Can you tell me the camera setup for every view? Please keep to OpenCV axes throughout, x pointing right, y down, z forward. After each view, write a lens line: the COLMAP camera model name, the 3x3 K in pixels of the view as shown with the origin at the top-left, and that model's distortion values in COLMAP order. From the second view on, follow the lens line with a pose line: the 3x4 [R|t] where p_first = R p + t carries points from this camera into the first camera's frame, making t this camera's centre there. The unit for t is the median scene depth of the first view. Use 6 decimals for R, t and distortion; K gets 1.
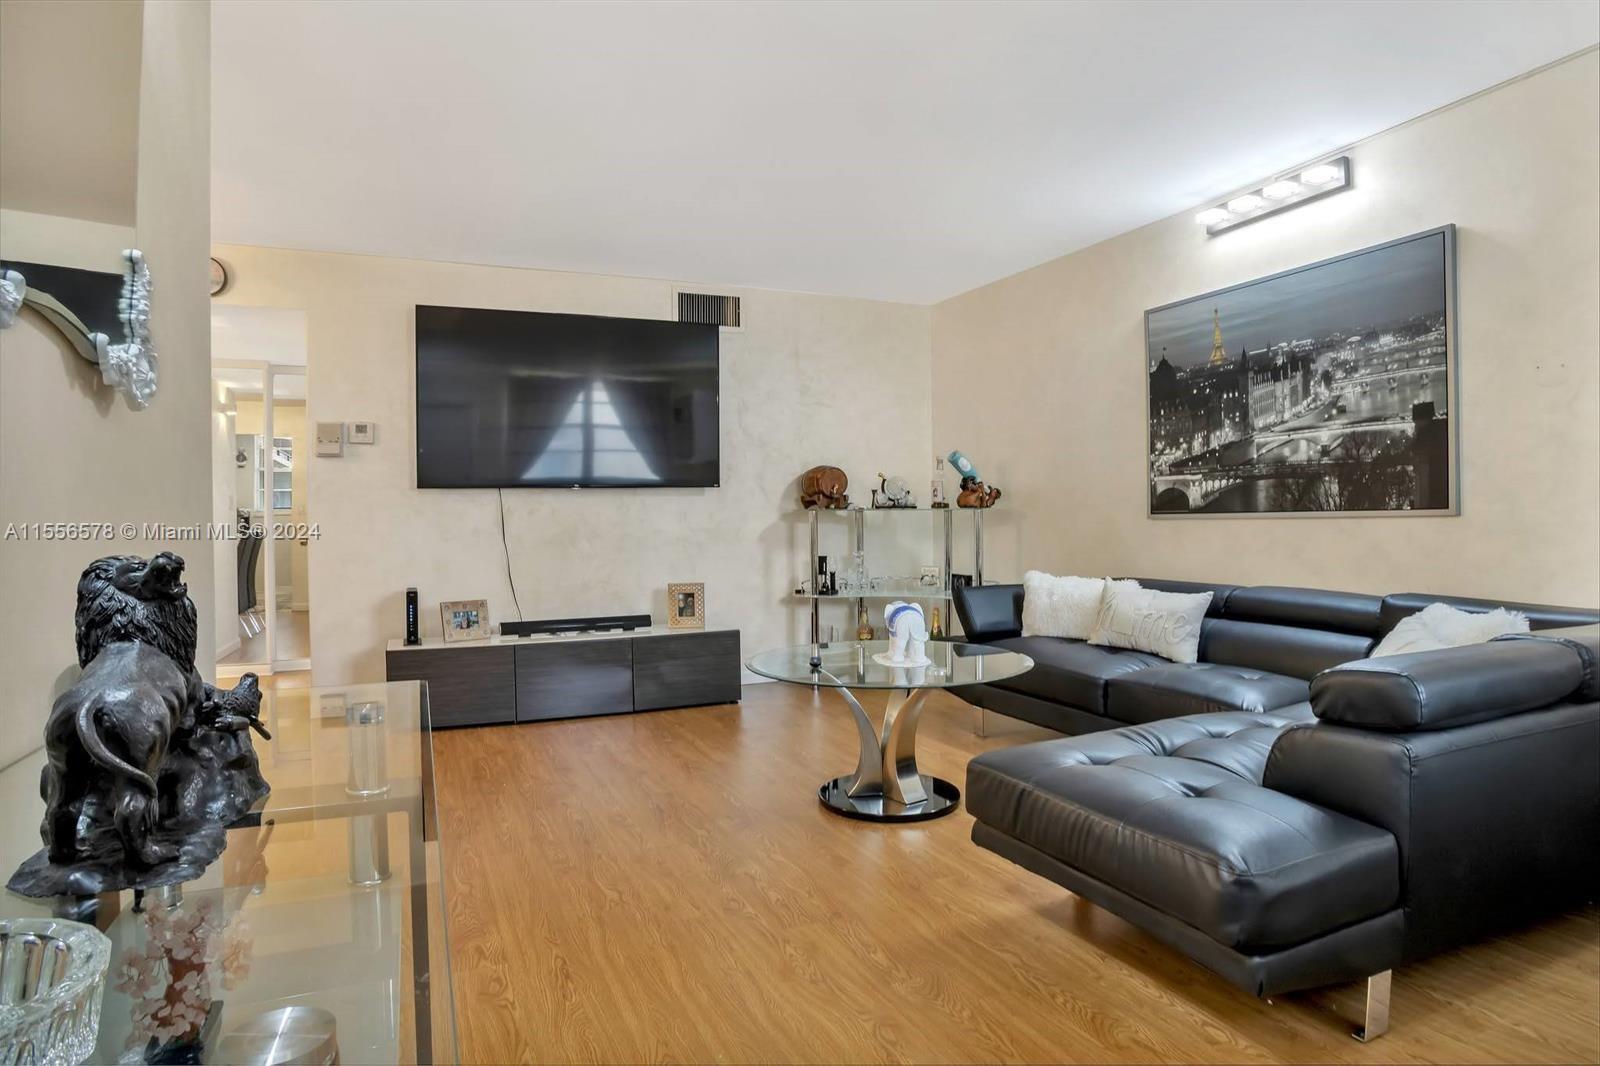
lens RADIAL K [[915.9, 0, 798.2], [0, 915.9, 525.1], [0, 0, 1]] dist [-0.091097, 0.045787]
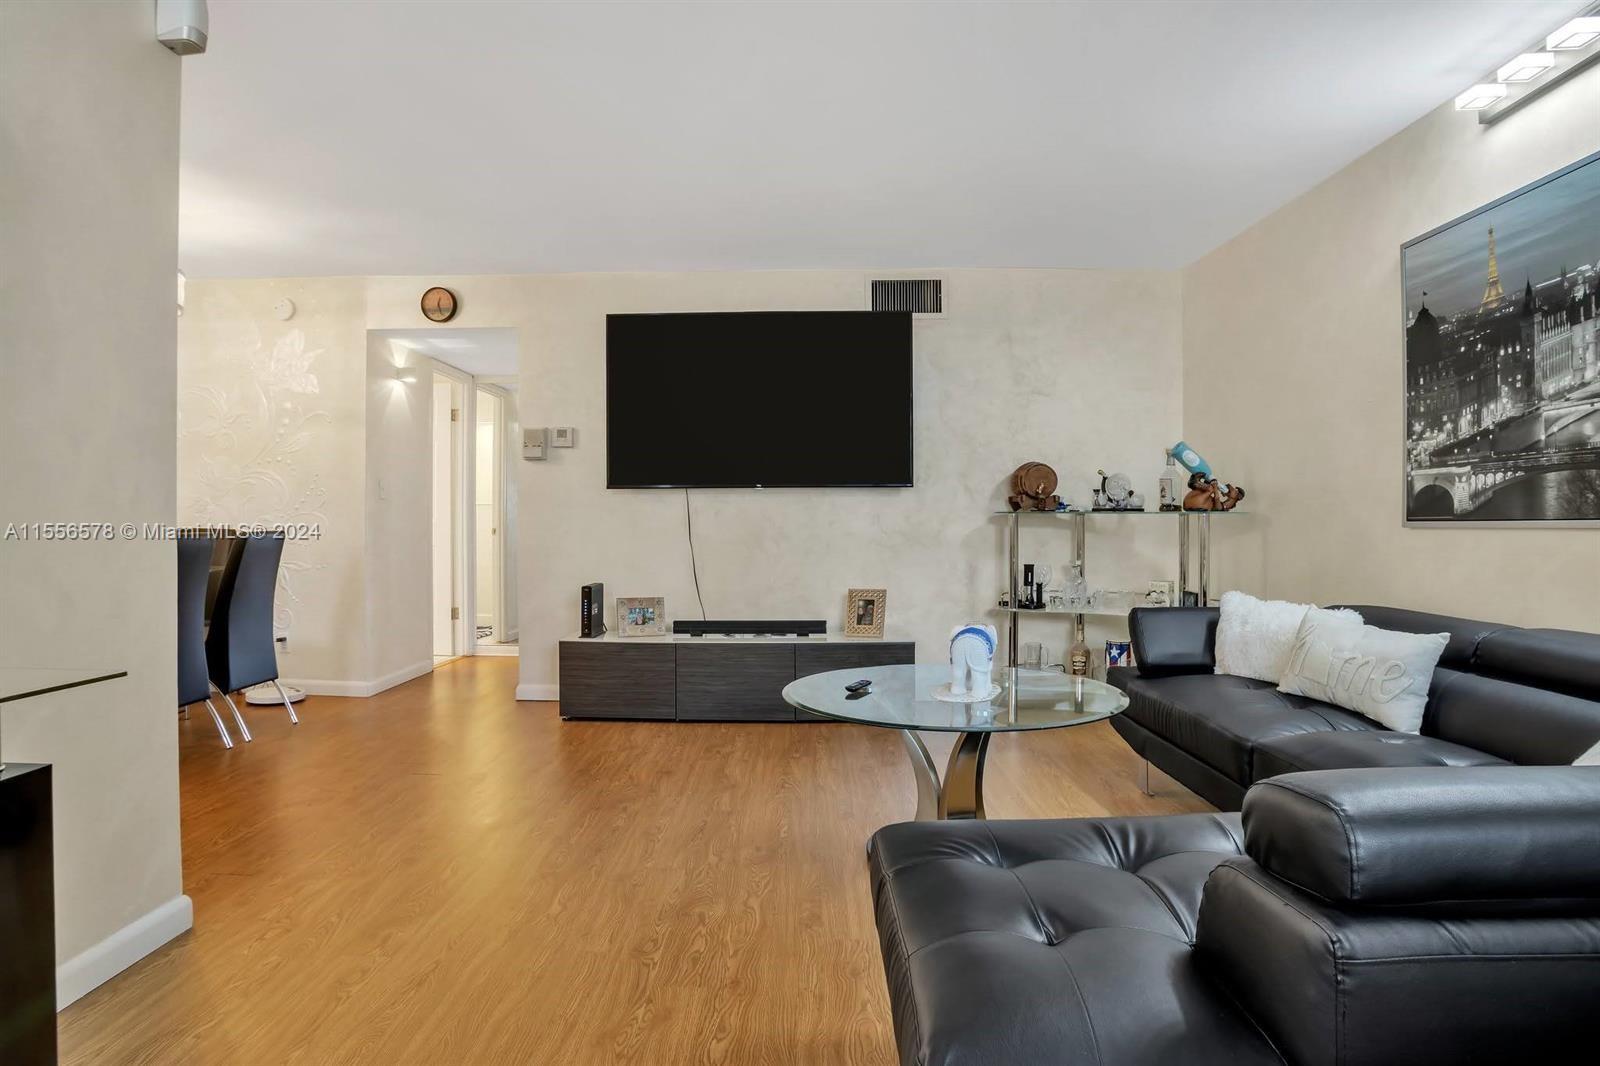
lens RADIAL K [[915.9, 0, 798.2], [0, 915.9, 525.1], [0, 0, 1]] dist [-0.091097, 0.045787]
pose [[0.906545, 0.012950, -0.421909, 0.263352], [-0.013887, 0.999903, 0.000851, -0.002708], [0.421880, 0.005087, 0.906638, 0.149119]]
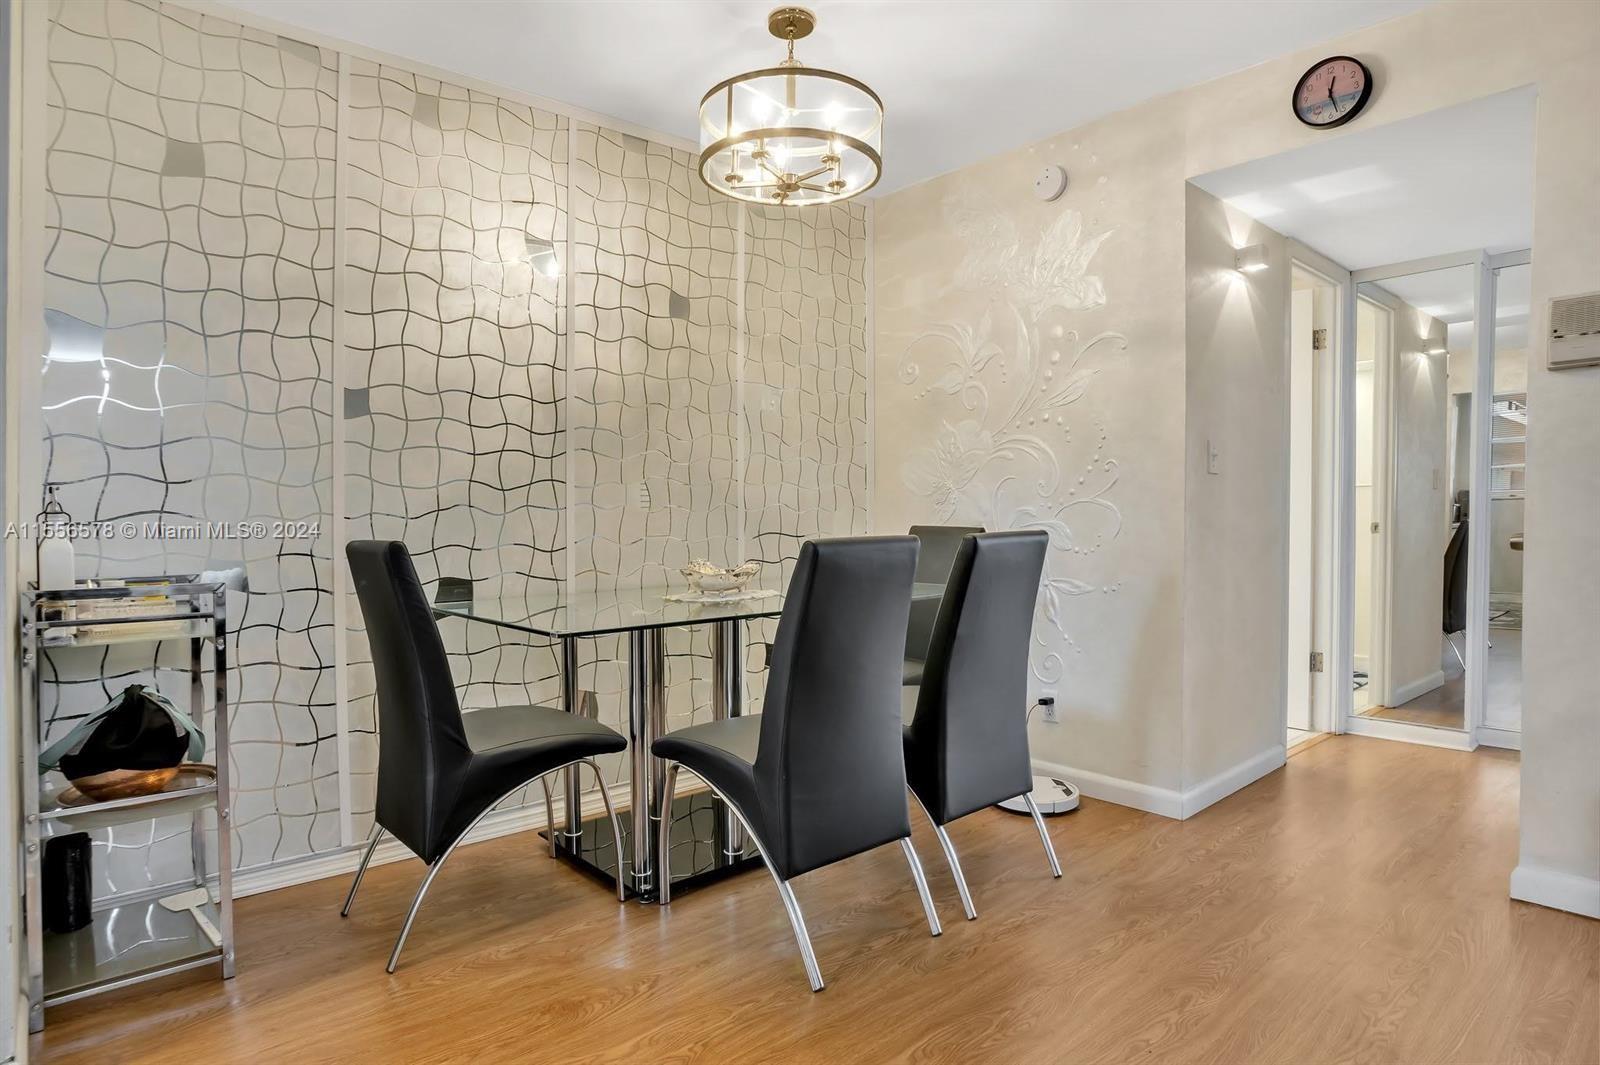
lens RADIAL K [[856.1, 0, 795.2], [0, 856.1, 556.6], [0, 0, 1]] dist [-0.020110, 0.000011]
pose [[0.292422, 0.046646, -0.955151, -0.237329], [-0.001024, 0.998824, 0.048465, 0.003347], [0.956289, -0.013194, 0.292126, 0.523347]]
